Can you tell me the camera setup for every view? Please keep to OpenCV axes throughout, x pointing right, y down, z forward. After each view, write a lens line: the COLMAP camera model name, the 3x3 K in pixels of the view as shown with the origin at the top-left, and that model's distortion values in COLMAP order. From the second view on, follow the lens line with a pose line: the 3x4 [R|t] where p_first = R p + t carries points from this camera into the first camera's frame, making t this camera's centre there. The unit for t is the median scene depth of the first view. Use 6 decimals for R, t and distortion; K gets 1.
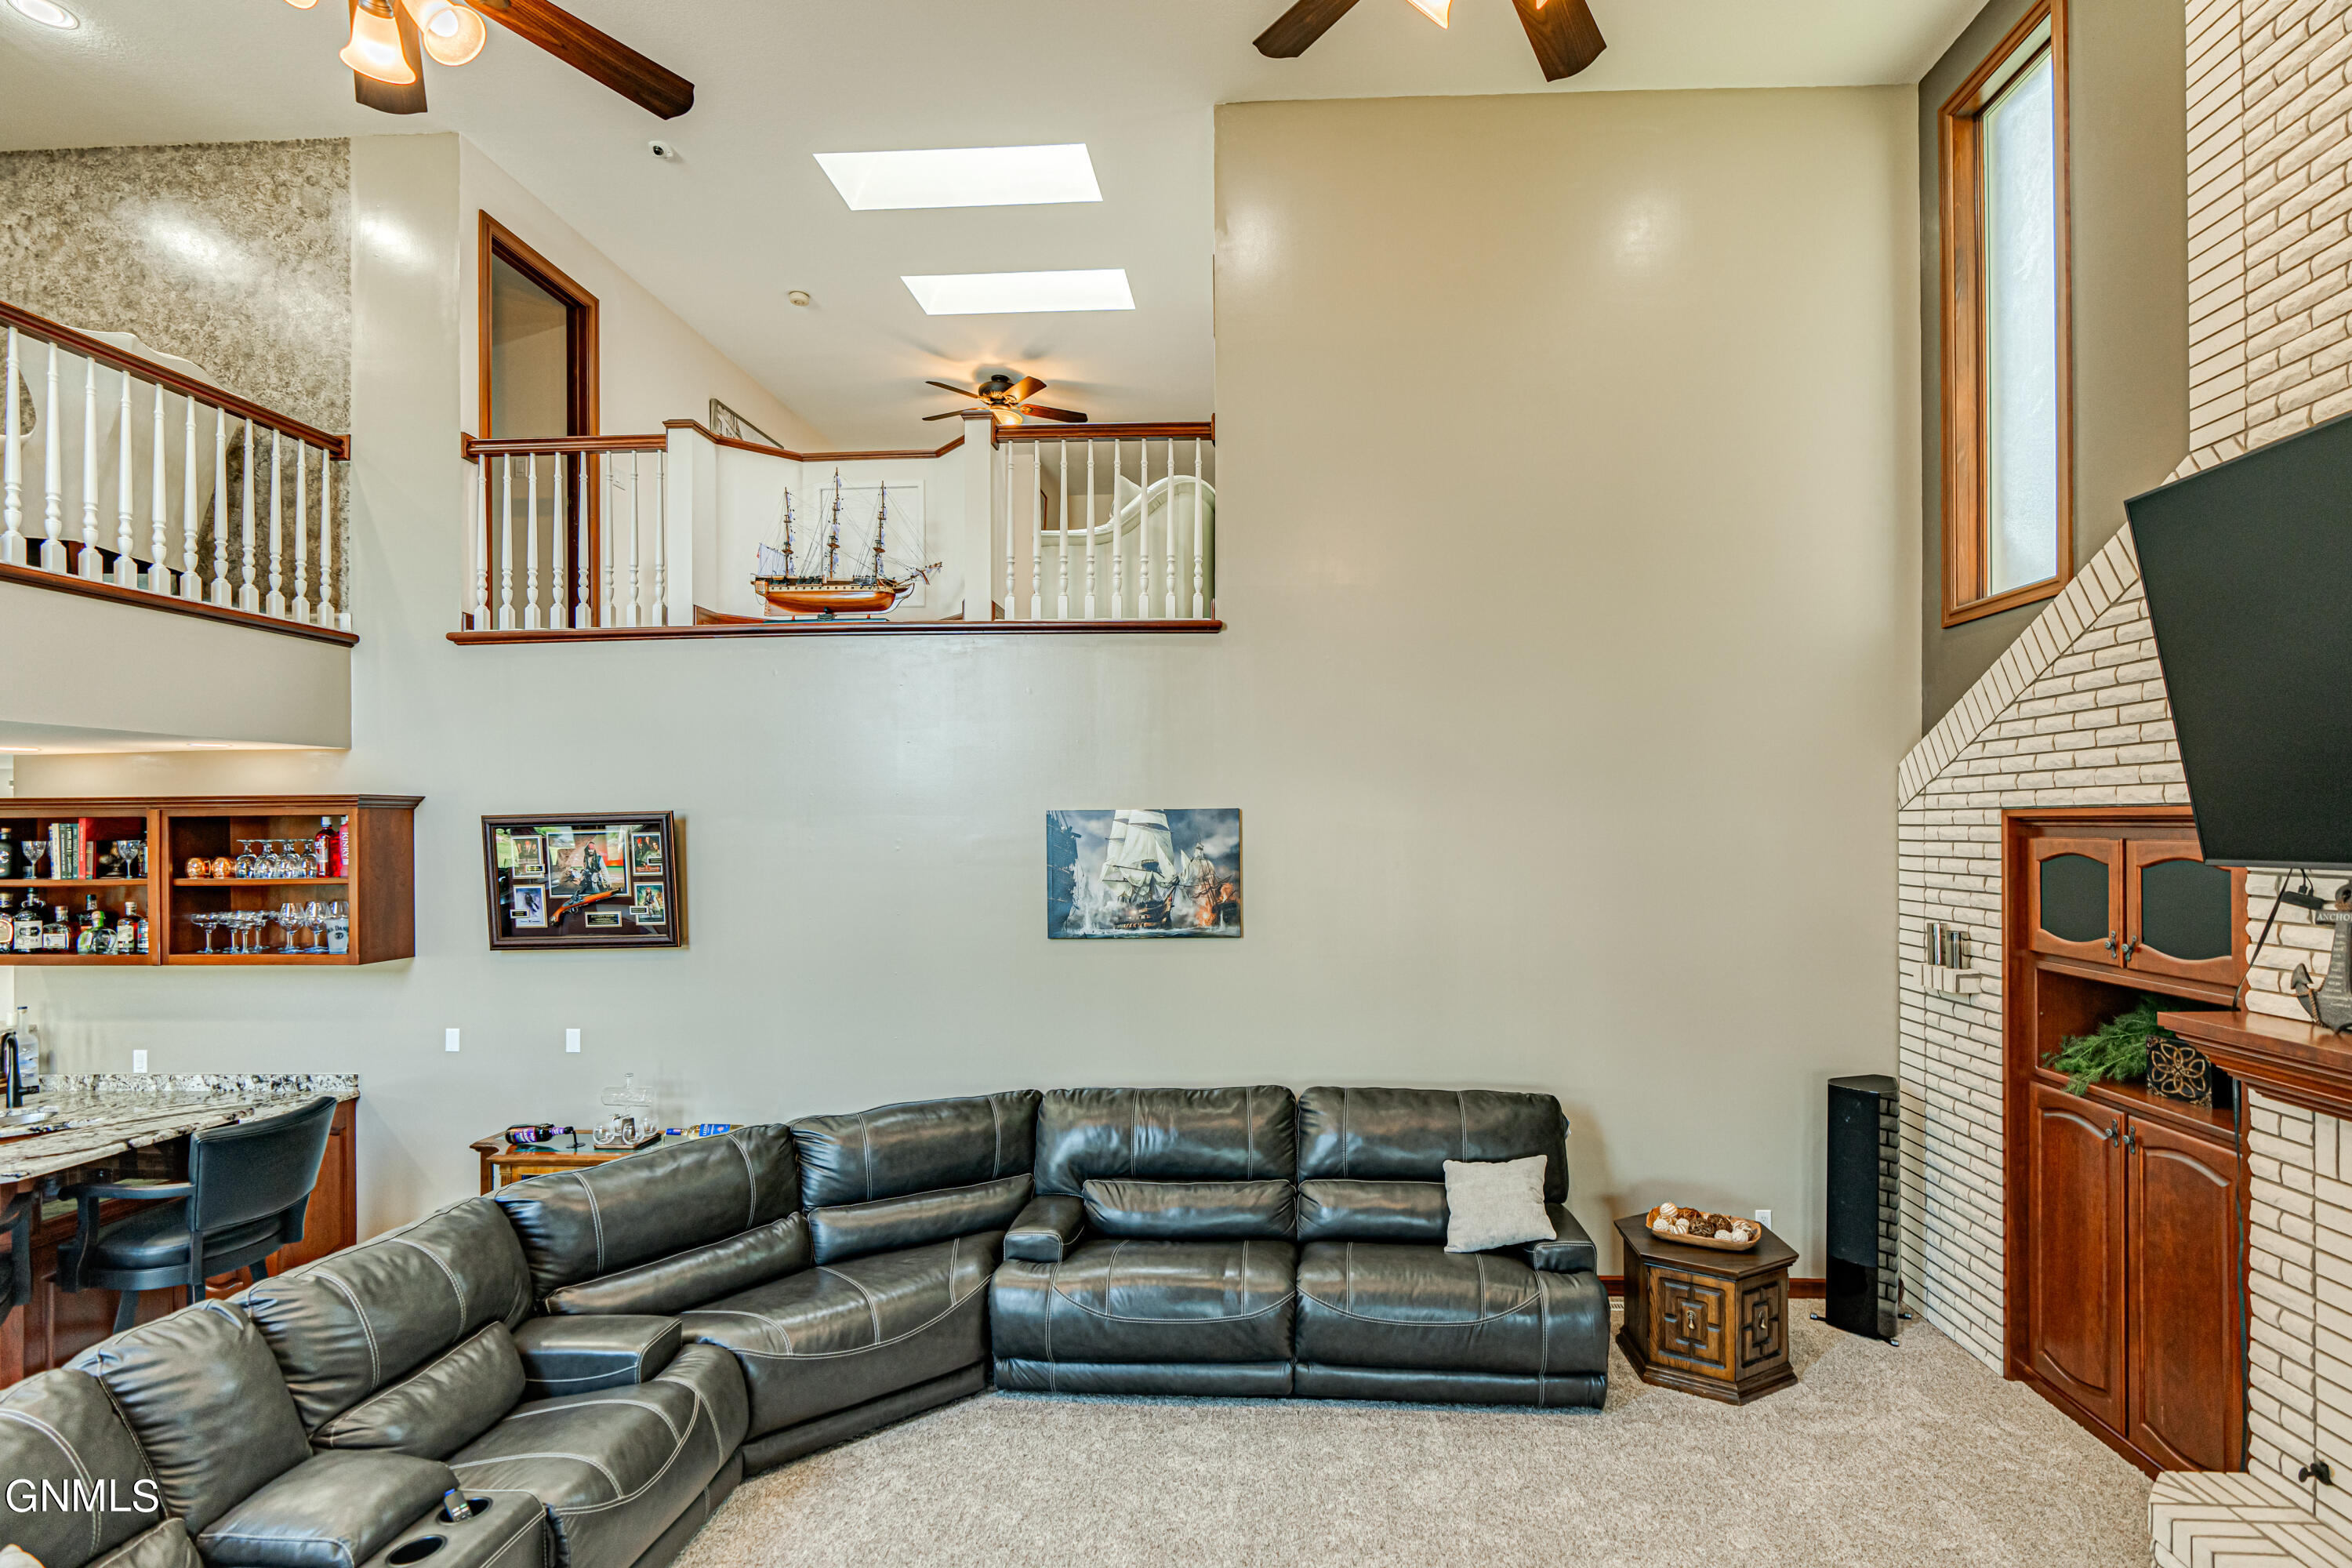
lens RADIAL K [[1074.3, 0, 1249.8], [0, 1074.3, 826.6], [0, 0, 1]] dist [-0.007081, 0.003273]
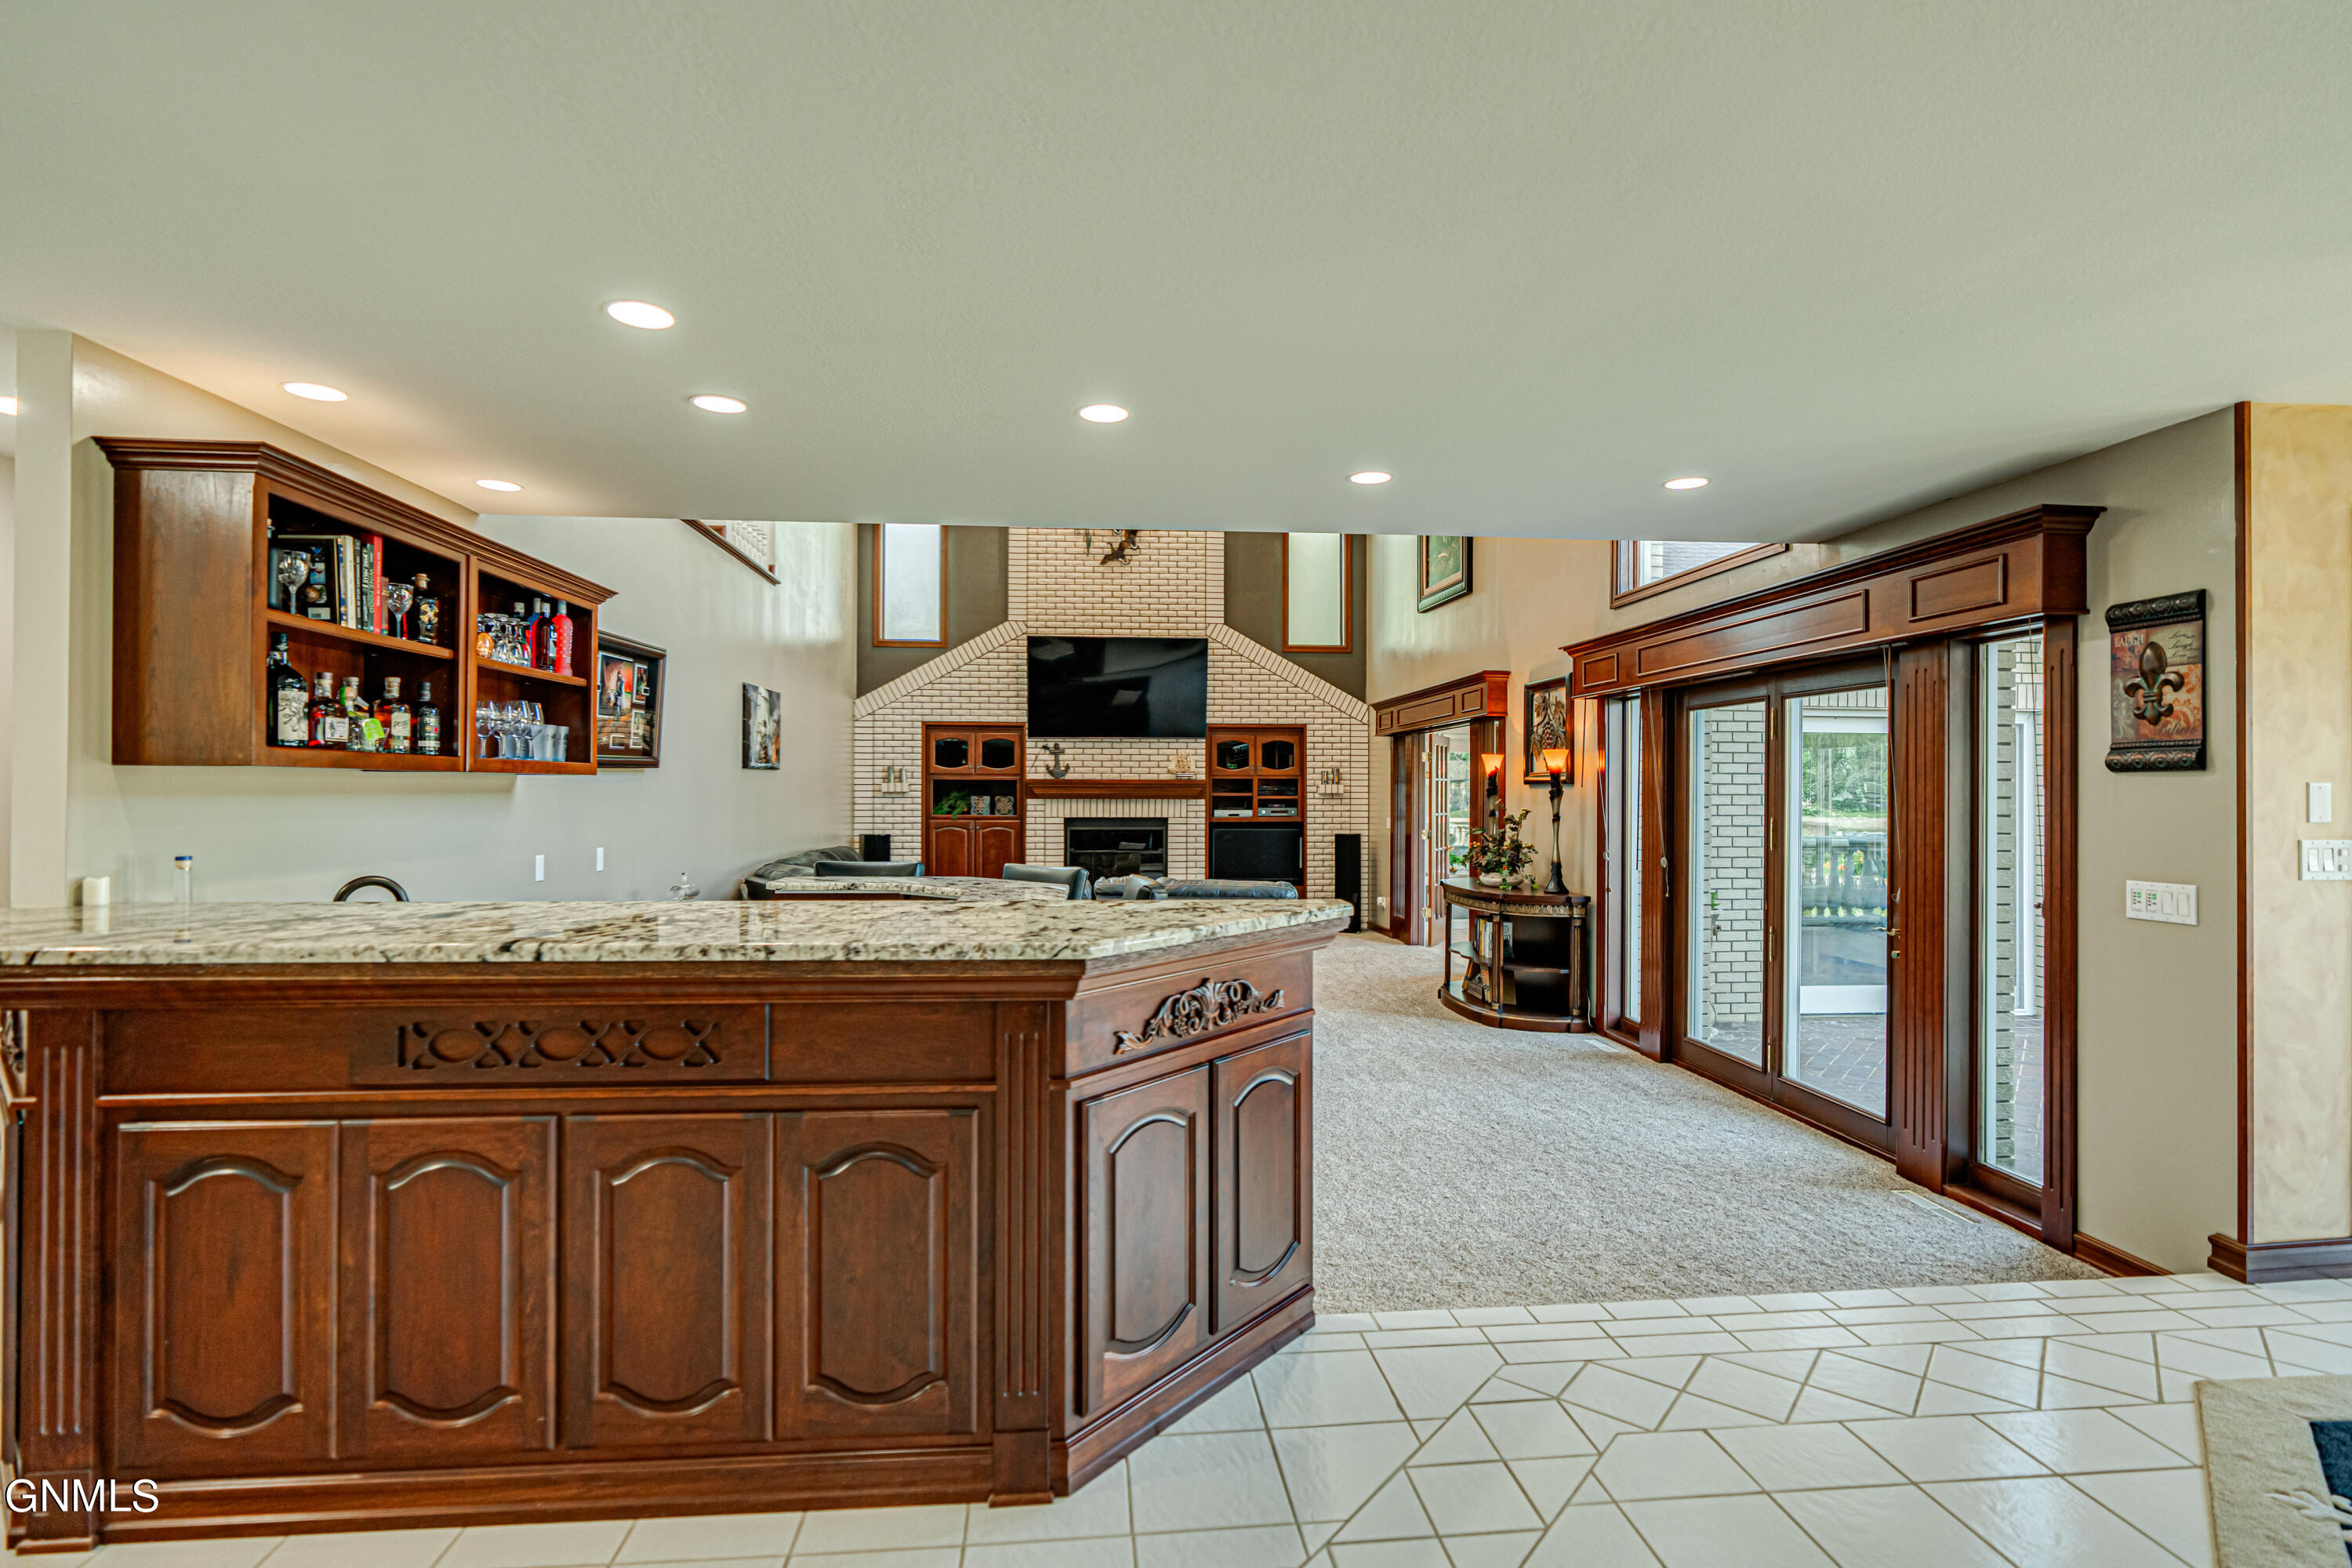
lens RADIAL K [[1074.3, 0, 1164.2], [0, 1074.3, 786.7], [0, 0, 1]] dist [-0.007081, 0.003273]
pose [[-0.121265, 0.006339, 0.992600, -1.767158], [-0.006876, 0.999950, -0.007226, 0.139850], [-0.992596, -0.007701, -0.121215, 0.617706]]
